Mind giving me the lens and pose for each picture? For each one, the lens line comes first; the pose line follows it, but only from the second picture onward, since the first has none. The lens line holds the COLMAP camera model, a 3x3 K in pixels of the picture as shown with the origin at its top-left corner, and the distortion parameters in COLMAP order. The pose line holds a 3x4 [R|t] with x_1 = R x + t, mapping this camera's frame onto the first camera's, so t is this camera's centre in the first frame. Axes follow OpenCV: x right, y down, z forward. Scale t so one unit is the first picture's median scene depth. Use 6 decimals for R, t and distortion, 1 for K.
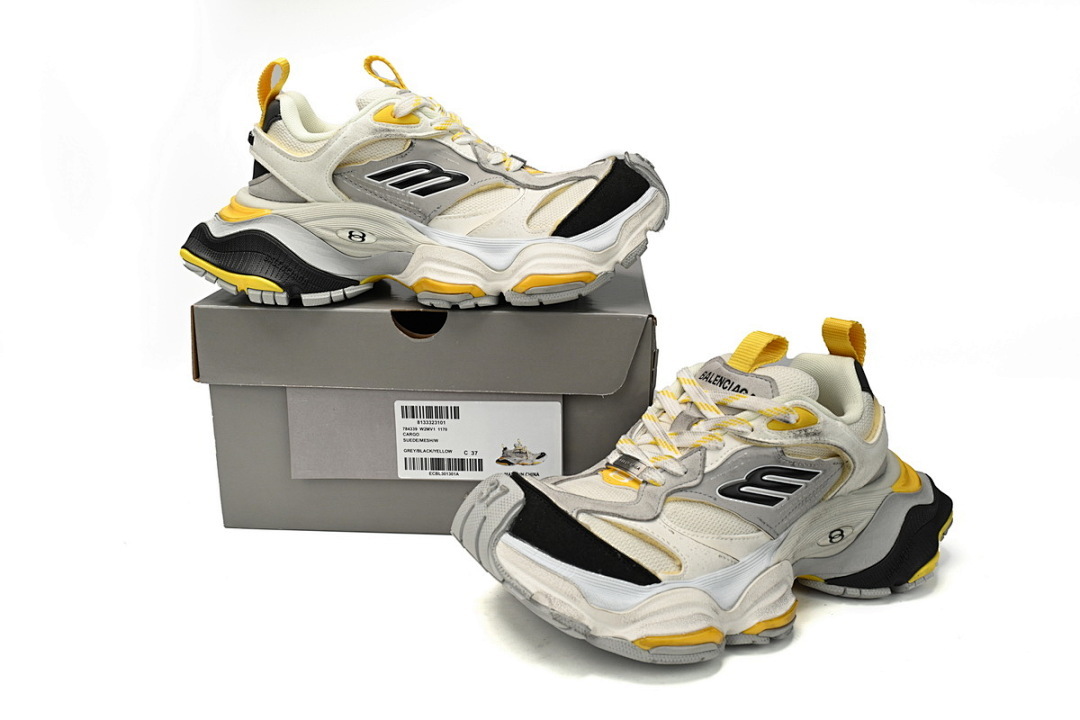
lens RADIAL K [[991.5, 0, 532.6], [0, 991.5, 369.7], [0, 0, 1]] dist [-0.036297, 0.000000]
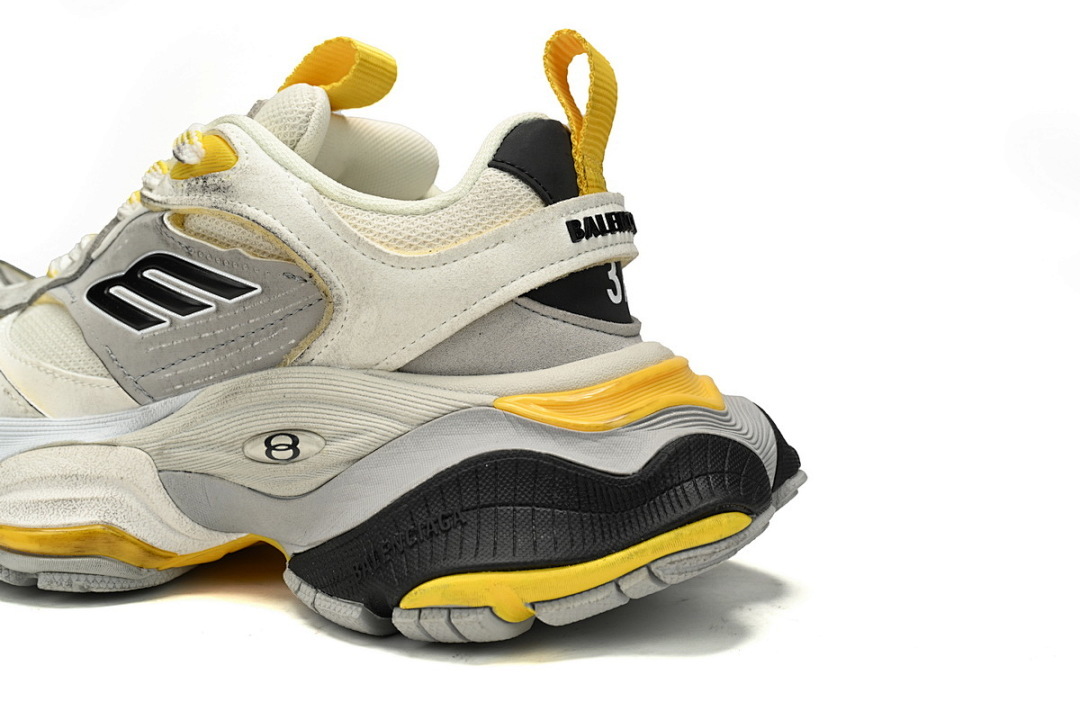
lens RADIAL K [[1391.6, 0, 541.4], [0, 1391.6, 353.3], [0, 0, 1]] dist [-0.001018, 0.000000]
pose [[0.665559, 0.099436, -0.739691, 0.878955], [-0.225818, 0.971461, -0.072593, 0.153343], [0.711363, 0.215351, 0.669019, 0.684109]]
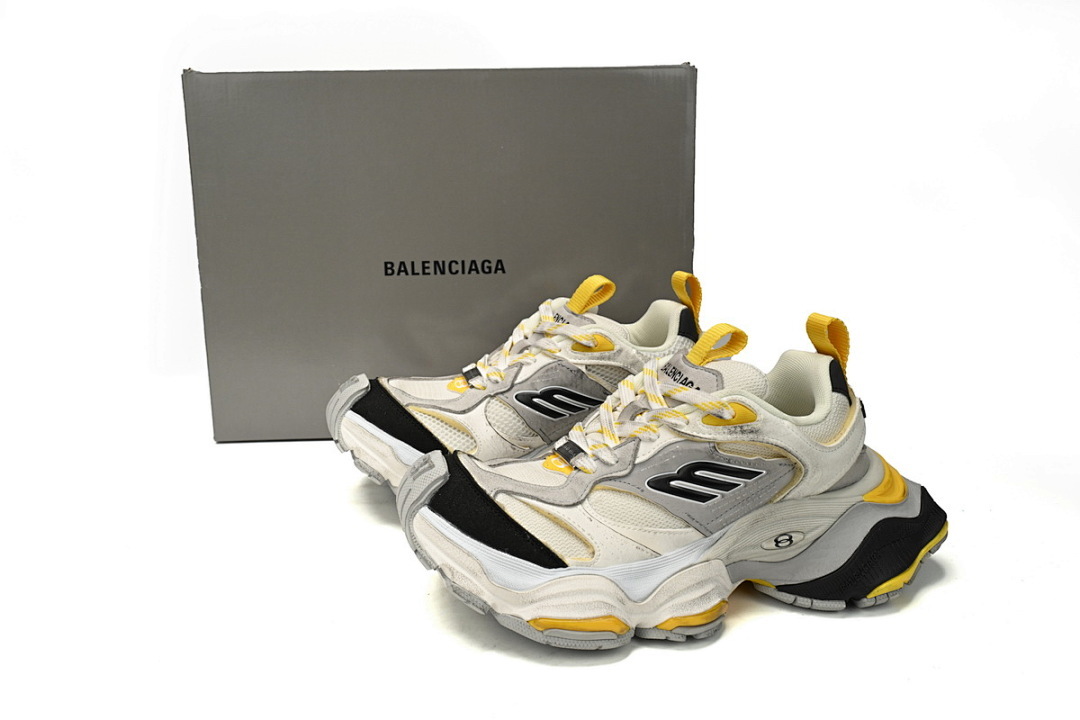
lens RADIAL K [[1074.8, 0, 541.7], [0, 1074.8, 359.6], [0, 0, 1]] dist [-0.034258, 0.000000]
pose [[0.974367, 0.048260, -0.219725, 0.311818], [-0.048963, 0.998798, 0.002248, 0.002443], [0.219570, 0.008567, 0.975559, -0.069704]]
